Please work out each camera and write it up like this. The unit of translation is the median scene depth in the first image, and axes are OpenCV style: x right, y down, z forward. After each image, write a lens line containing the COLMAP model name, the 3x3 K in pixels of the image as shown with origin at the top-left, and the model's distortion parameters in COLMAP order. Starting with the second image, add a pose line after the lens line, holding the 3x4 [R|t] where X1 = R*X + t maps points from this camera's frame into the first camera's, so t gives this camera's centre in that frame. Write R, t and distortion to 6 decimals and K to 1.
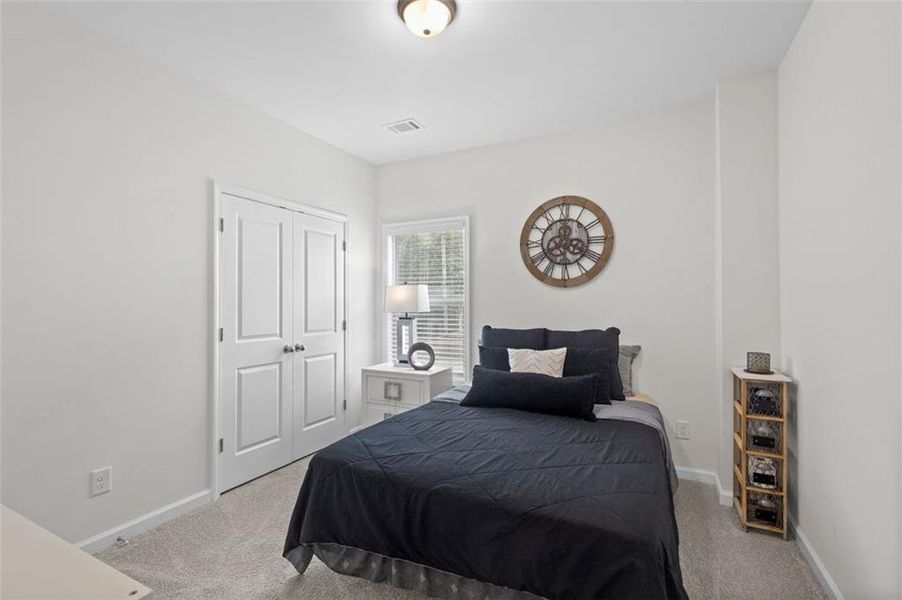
lens RADIAL K [[418.1, 0, 449.1], [0, 418.1, 300.4], [0, 0, 1]] dist [-0.003369, 0.000519]
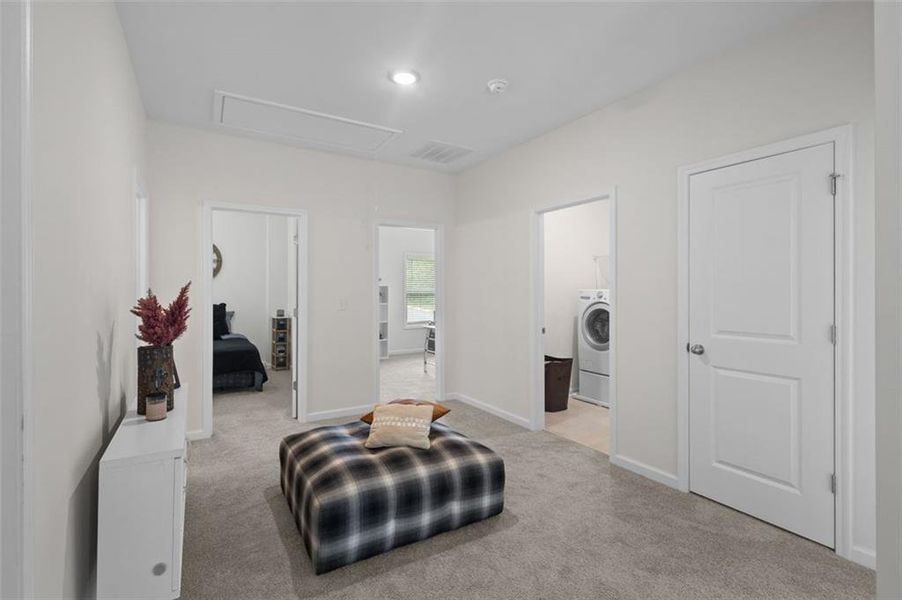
lens RADIAL K [[418.1, 0, 450.8], [0, 418.1, 294.8], [0, 0, 1]] dist [-0.003369, 0.000519]
pose [[0.534412, 0.004359, 0.845213, -1.096846], [-0.013460, 0.999904, 0.003354, -0.002385], [-0.845117, -0.013169, 0.534420, -1.575150]]
